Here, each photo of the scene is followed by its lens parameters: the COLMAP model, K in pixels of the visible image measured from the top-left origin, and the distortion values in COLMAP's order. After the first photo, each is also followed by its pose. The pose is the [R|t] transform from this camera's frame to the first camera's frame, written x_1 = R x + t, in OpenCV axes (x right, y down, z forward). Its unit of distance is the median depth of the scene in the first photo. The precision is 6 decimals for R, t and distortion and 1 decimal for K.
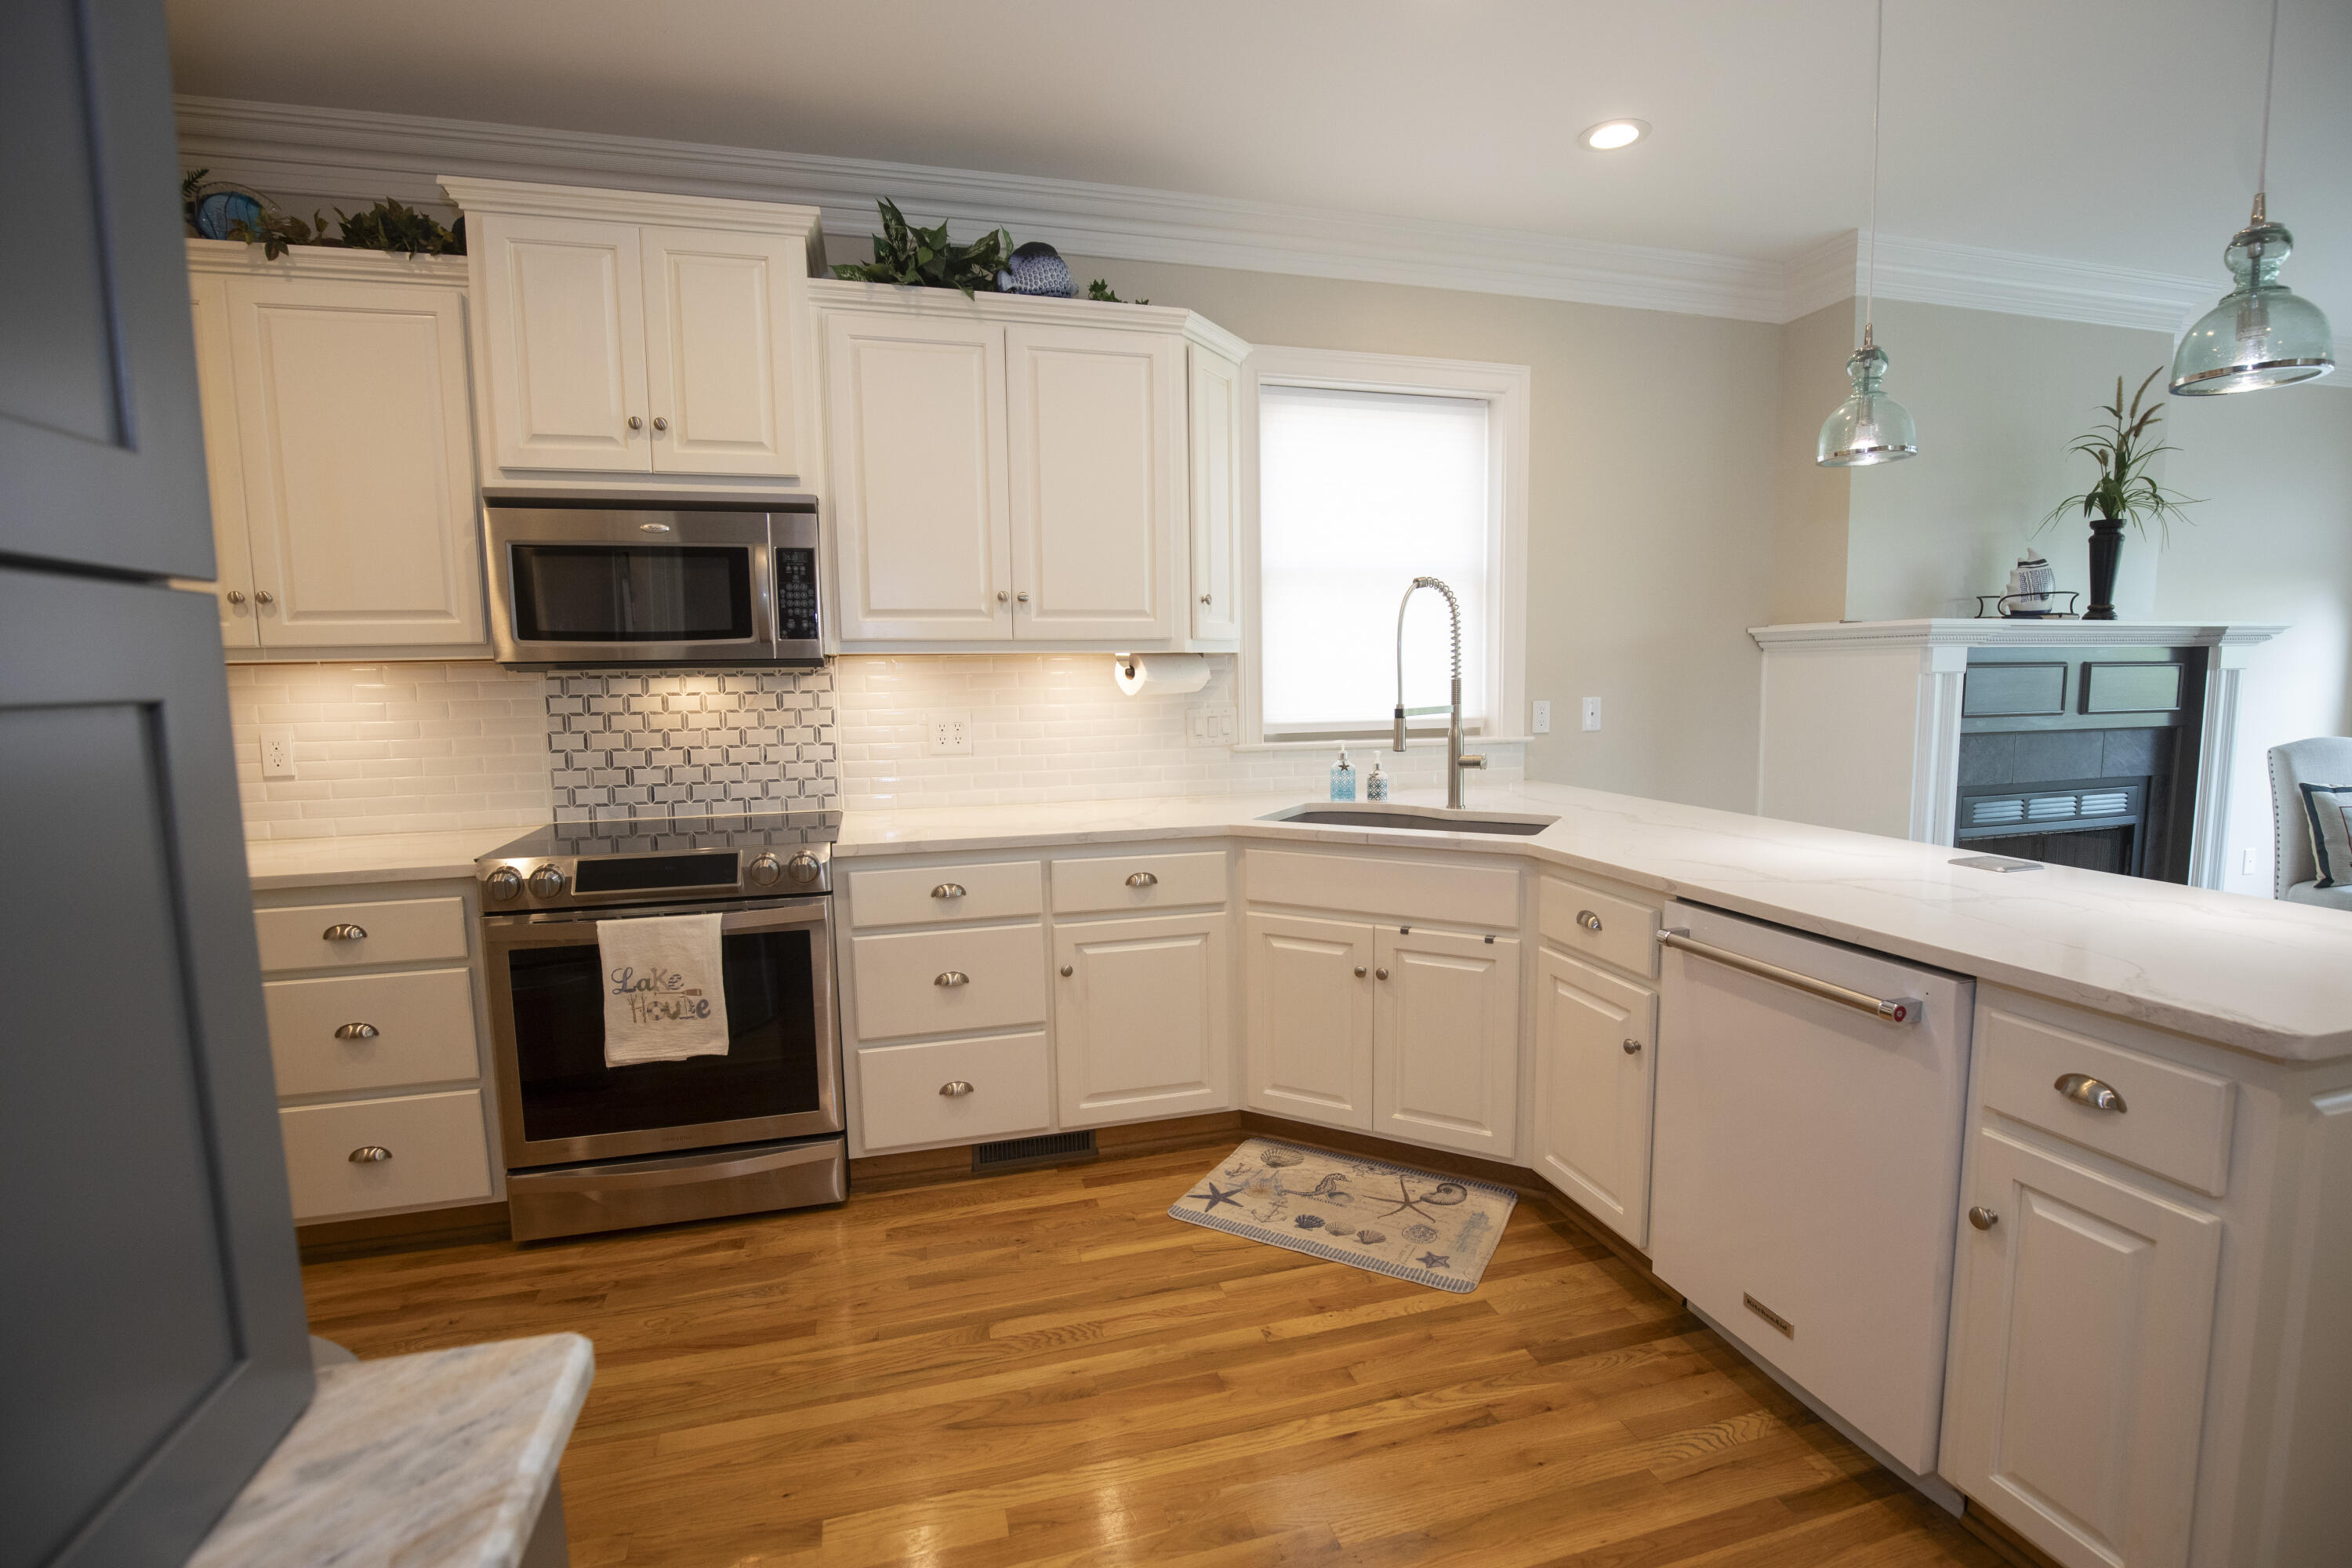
lens RADIAL K [[1083.4, 0, 1191.0], [0, 1083.4, 794.3], [0, 0, 1]] dist [-0.039315, 0.009176]
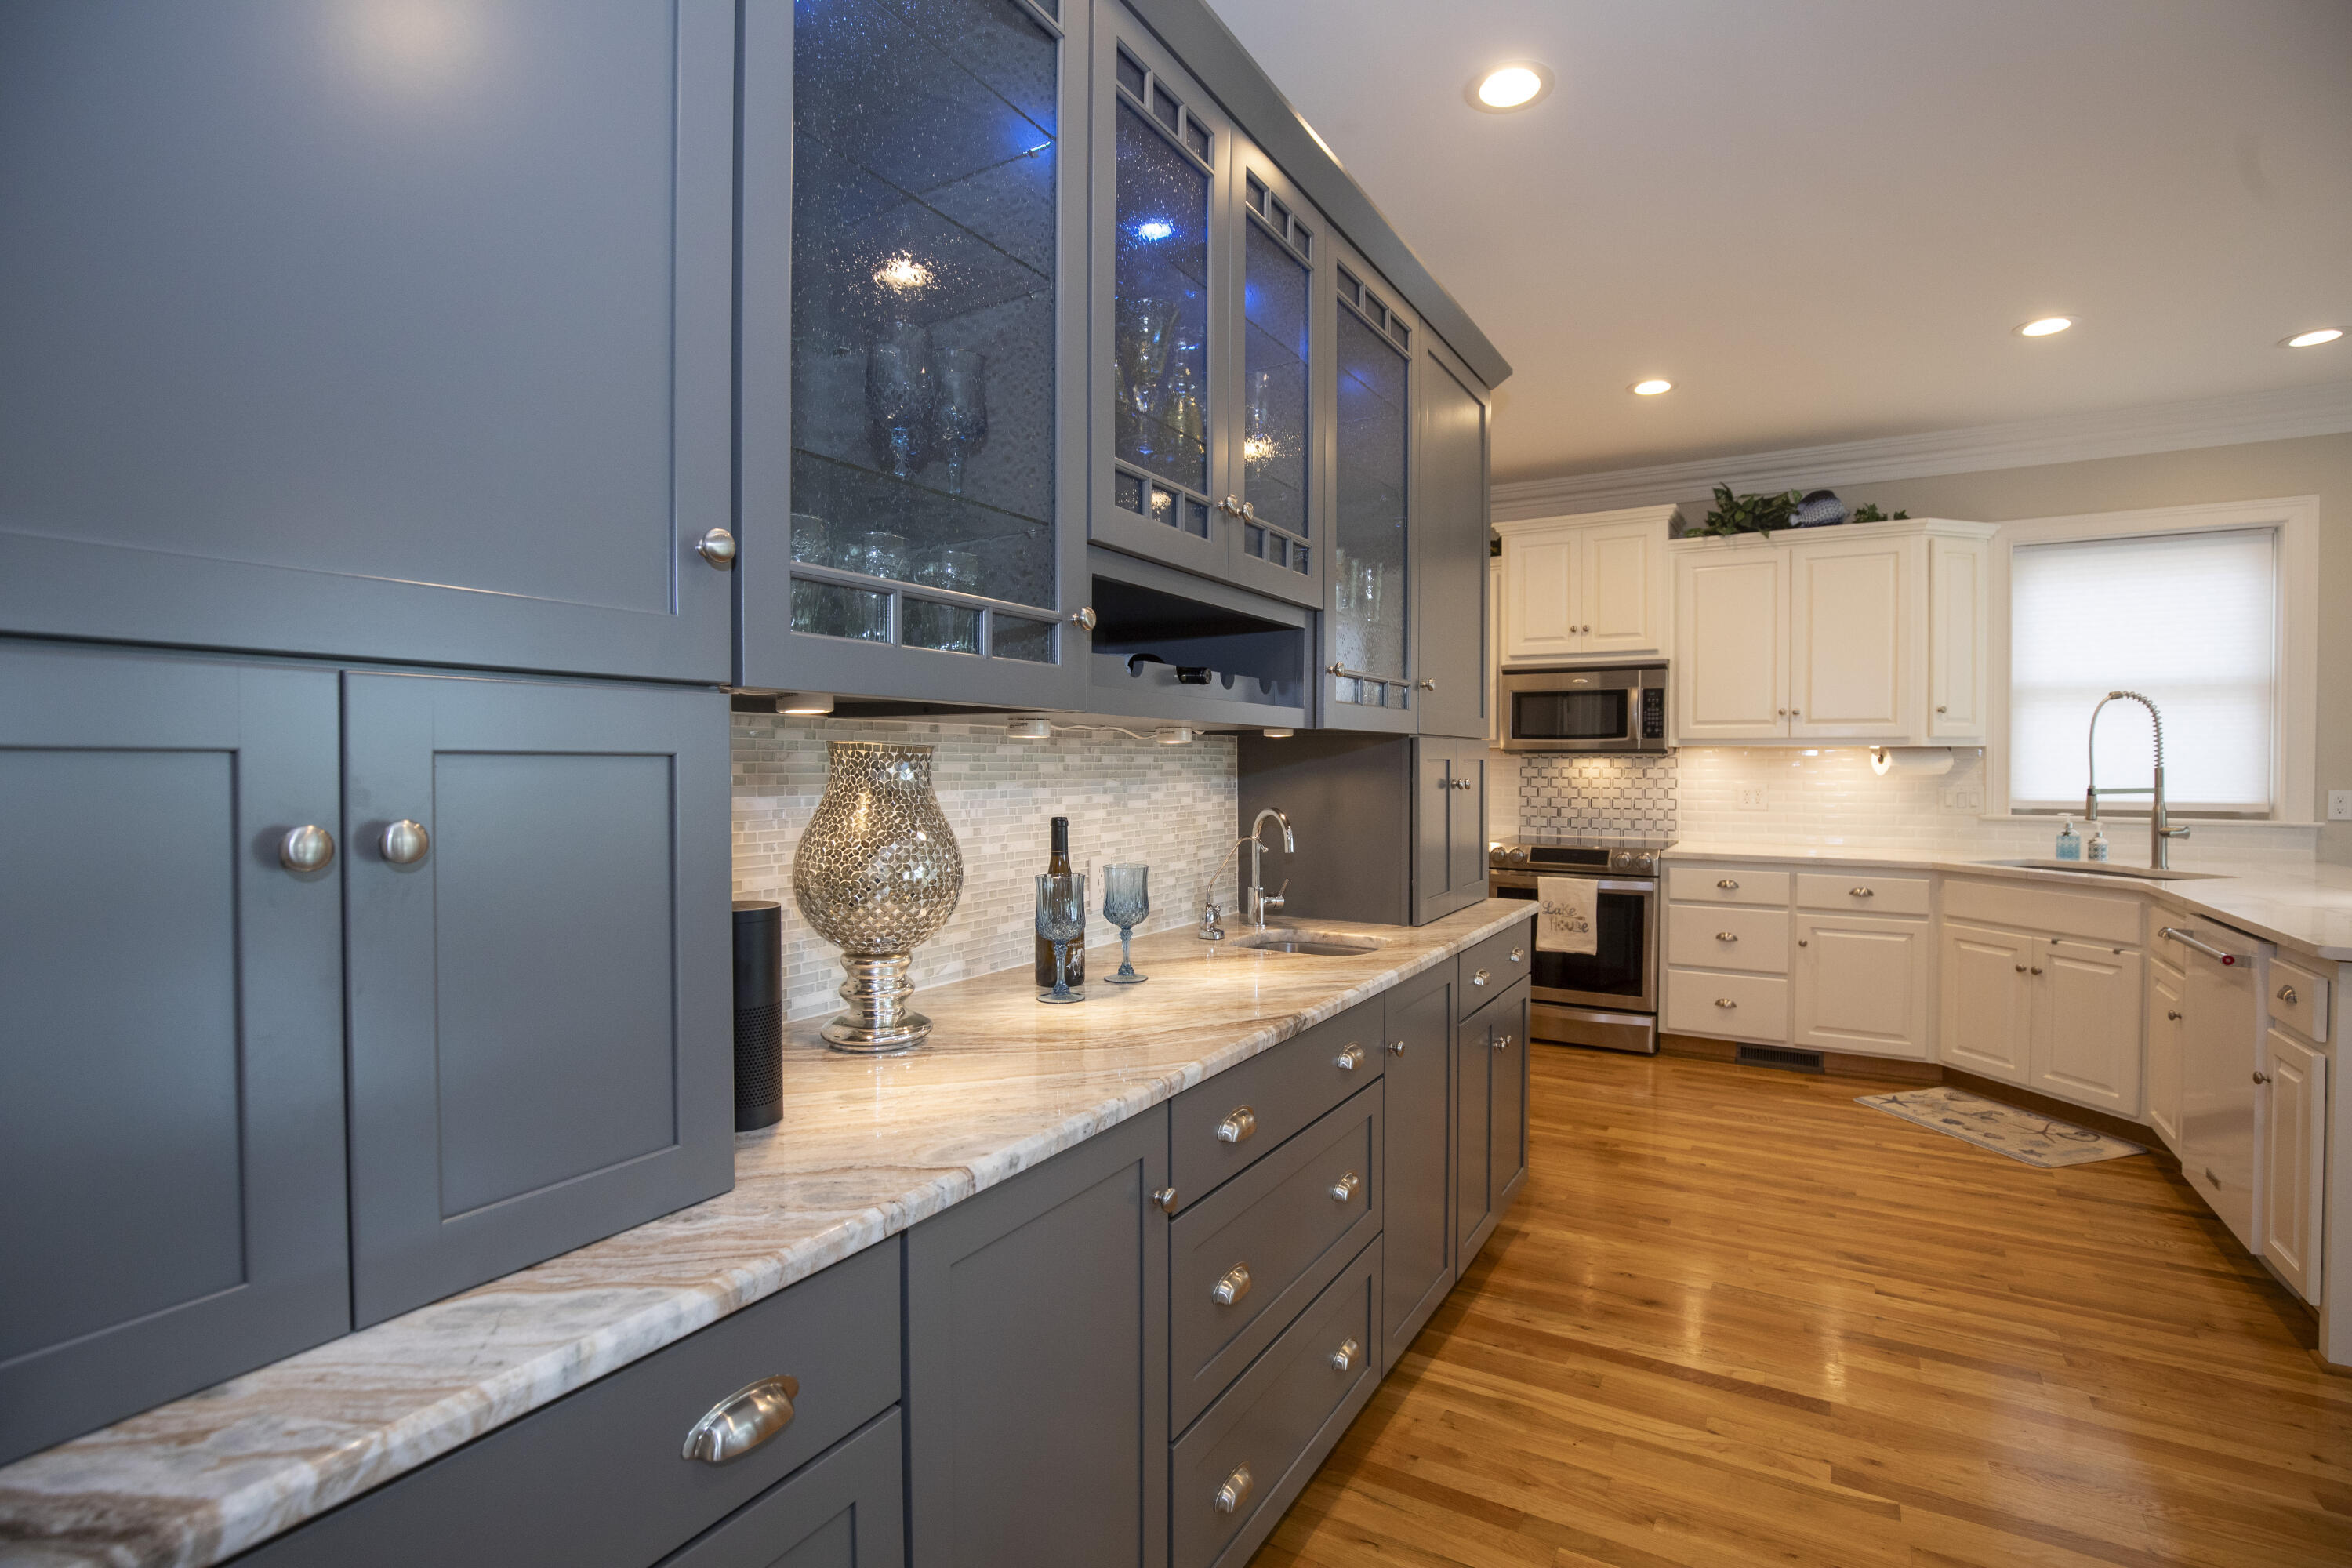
lens RADIAL K [[1093.0, 0, 1216.6], [0, 1093.0, 788.5], [0, 0, 1]] dist [-0.010453, 0.000499]
pose [[0.703635, 0.031609, -0.709858, 0.400283], [-0.090001, 0.994929, -0.044908, 0.082842], [0.704838, 0.095487, 0.702912, -0.750039]]
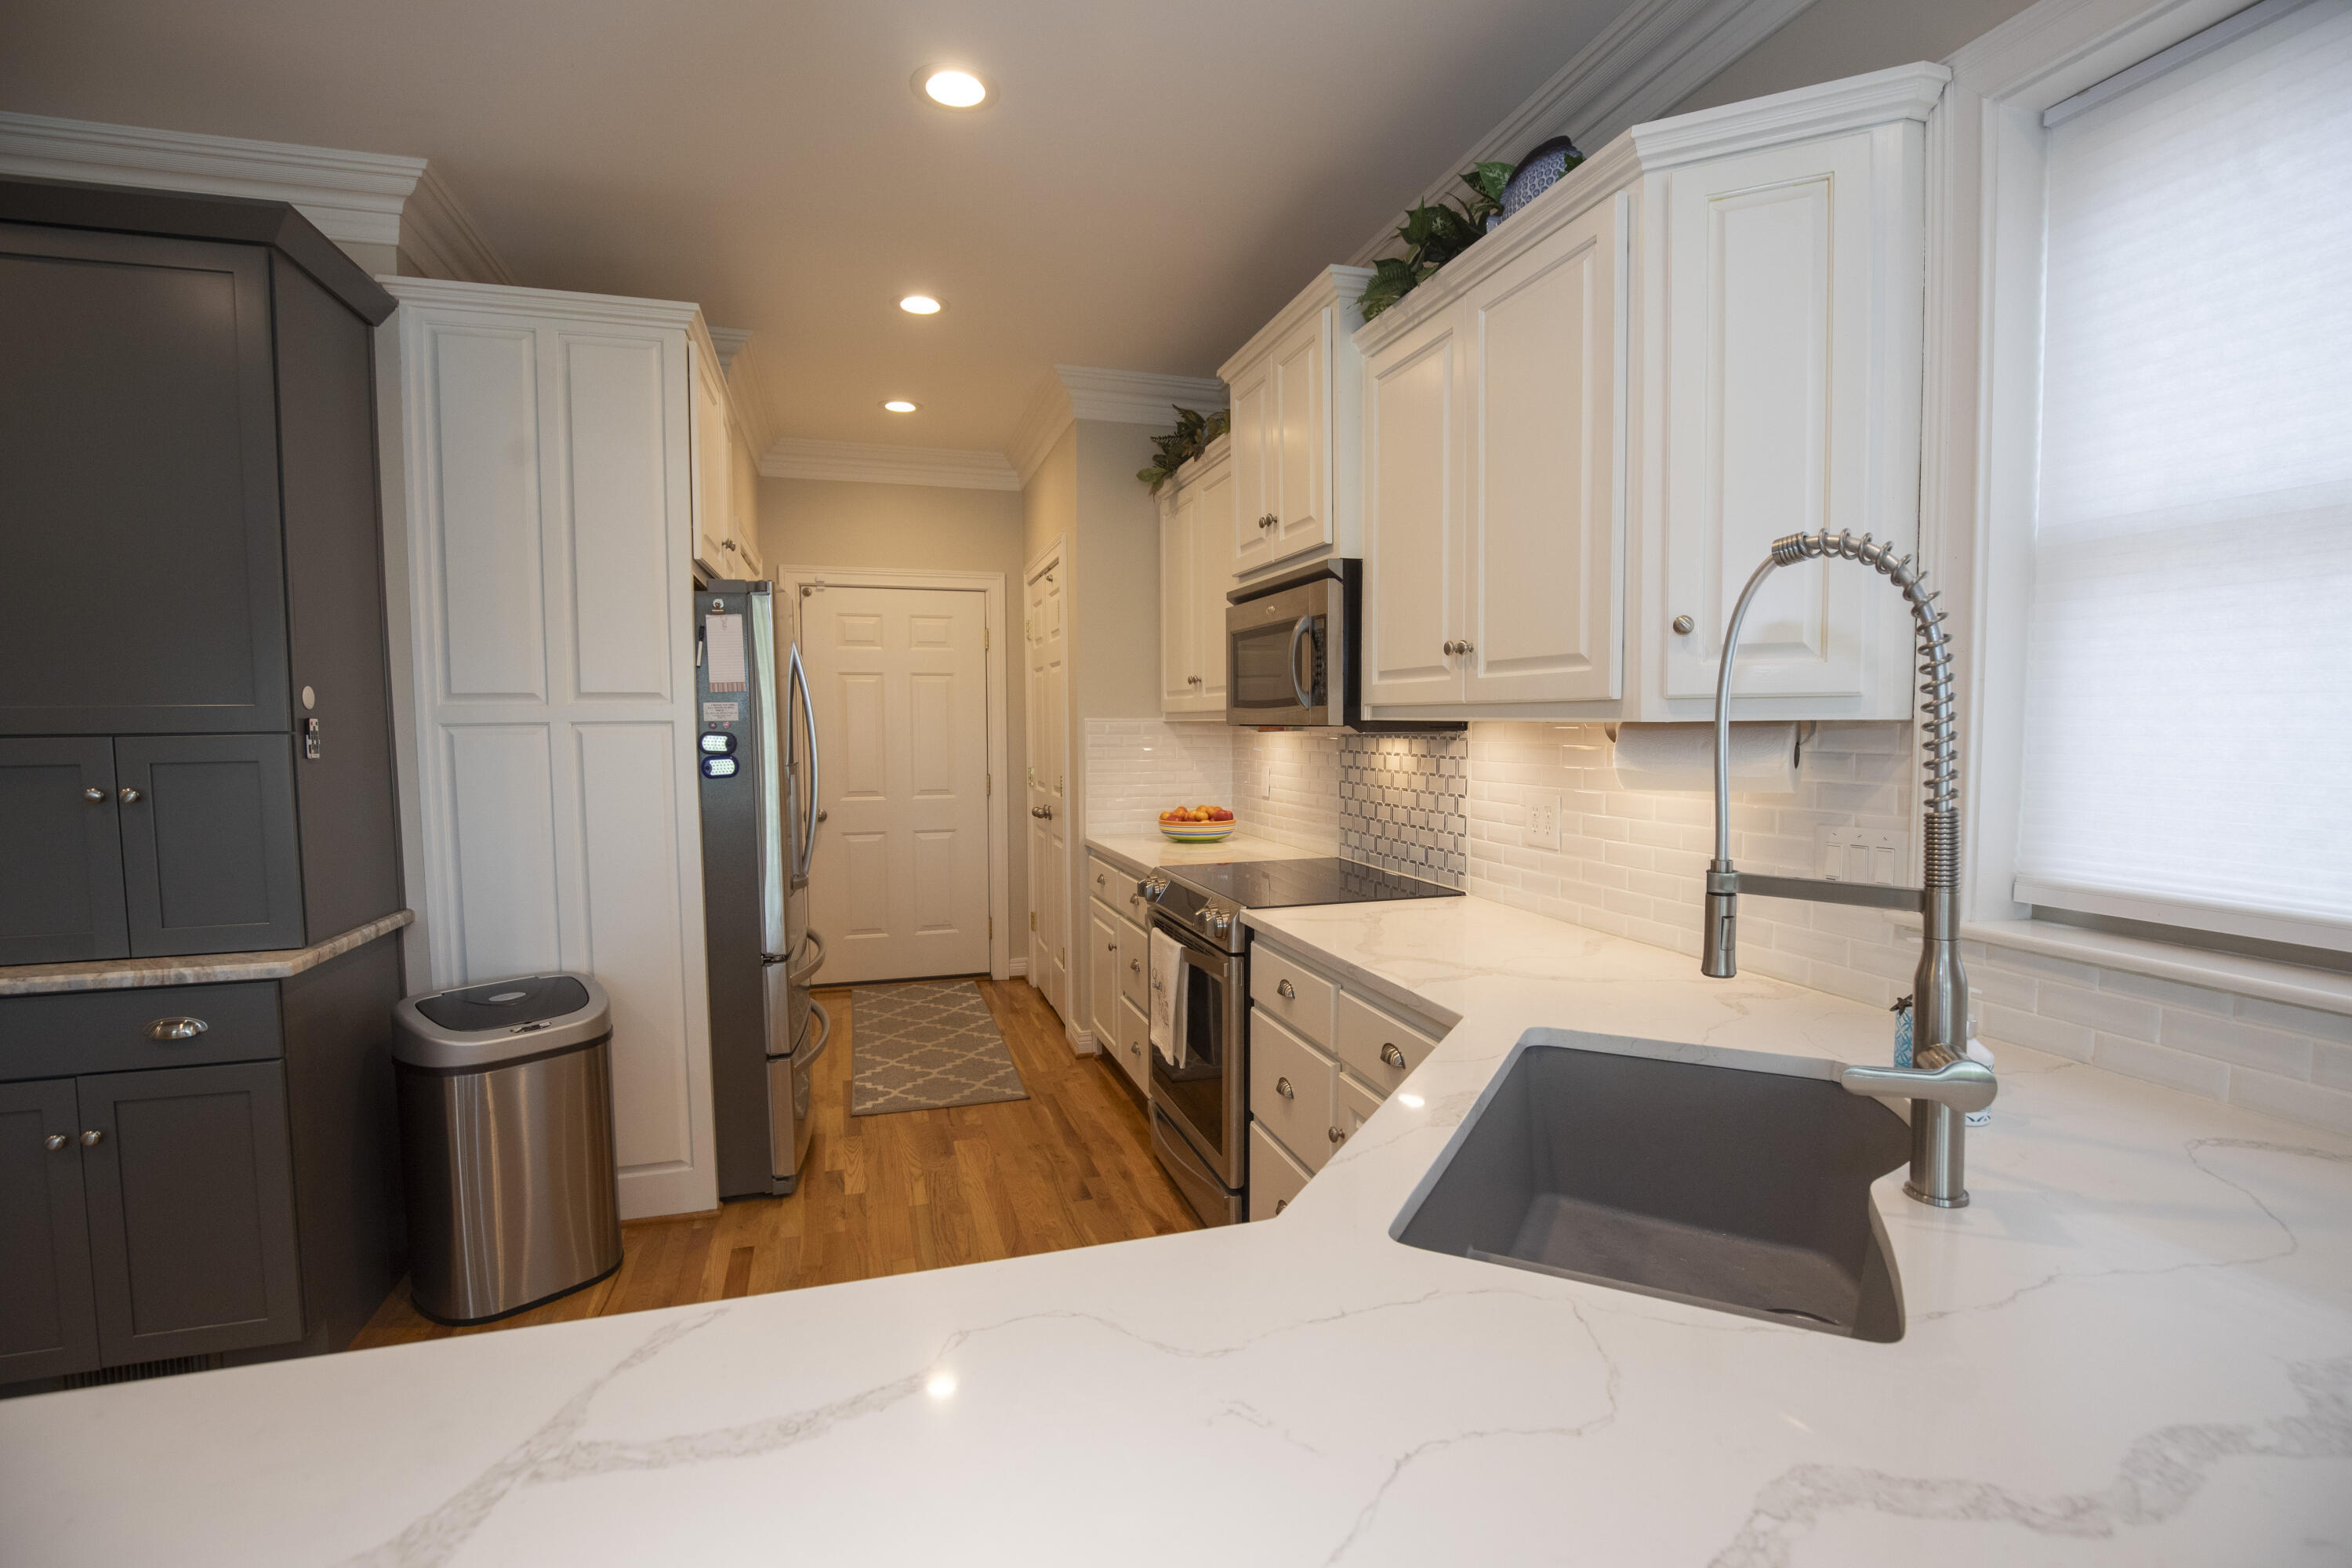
lens RADIAL K [[1083.4, 0, 1191.0], [0, 1083.4, 794.3], [0, 0, 1]] dist [-0.039315, 0.009176]
pose [[0.032697, 0.081703, -0.996120, 0.606474], [-0.107039, 0.991207, 0.077786, -0.121833], [0.993717, 0.104081, 0.041155, 0.808977]]
